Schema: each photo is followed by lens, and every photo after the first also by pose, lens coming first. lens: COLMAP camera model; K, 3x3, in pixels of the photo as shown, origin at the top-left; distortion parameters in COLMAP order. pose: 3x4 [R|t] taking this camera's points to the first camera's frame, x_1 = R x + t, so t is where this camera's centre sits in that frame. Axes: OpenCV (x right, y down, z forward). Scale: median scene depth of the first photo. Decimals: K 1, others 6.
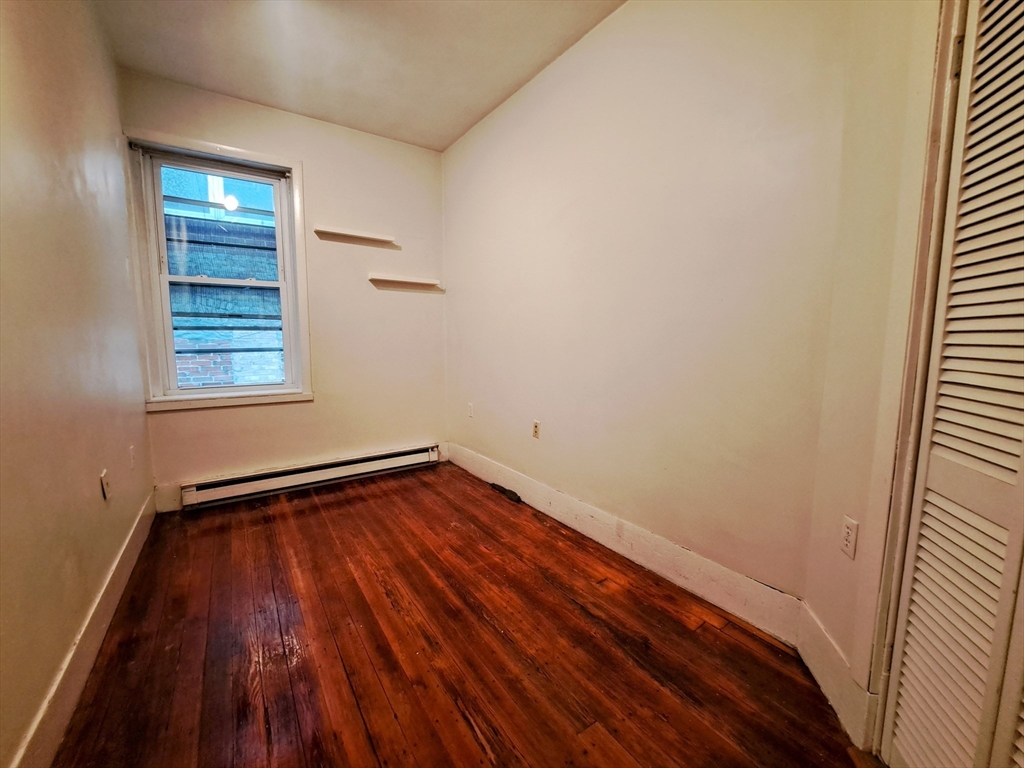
lens RADIAL K [[409.8, 0, 512.8], [0, 409.8, 385.5], [0, 0, 1]] dist [-0.018088, 0.000695]
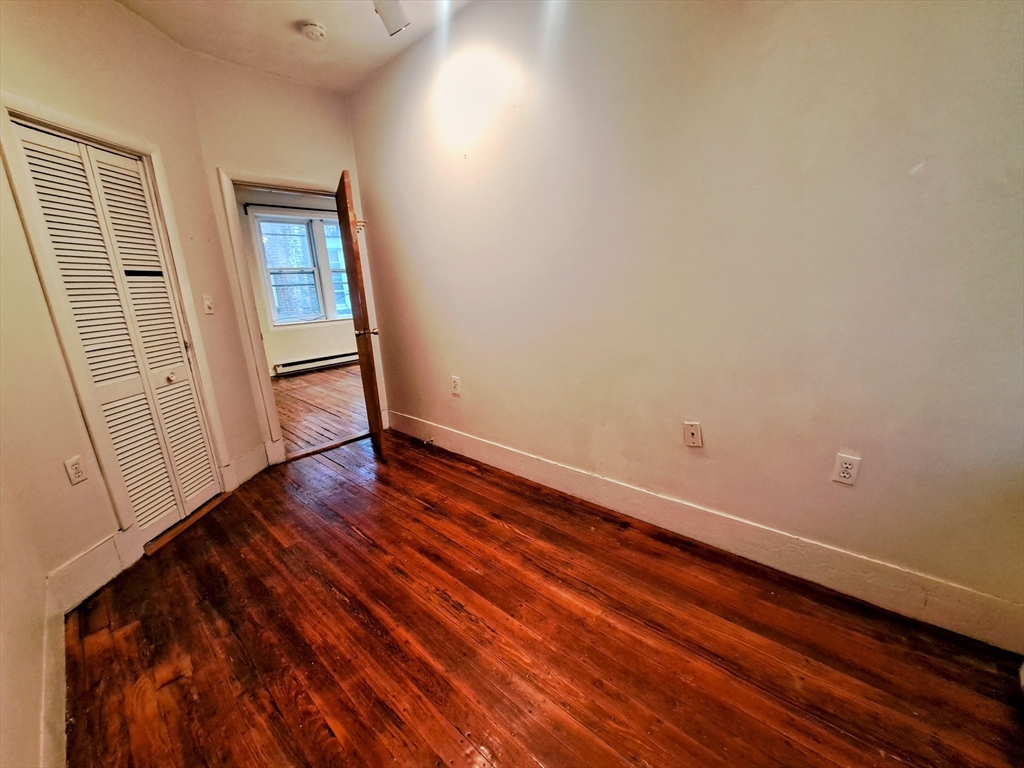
lens RADIAL K [[409.8, 0, 512.8], [0, 409.8, 385.5], [0, 0, 1]] dist [-0.018088, 0.000695]
pose [[-0.972494, 0.100679, -0.210047, -0.289798], [0.020610, 0.935419, 0.352940, -0.262114], [0.232016, 0.338903, -0.911764, 1.730421]]
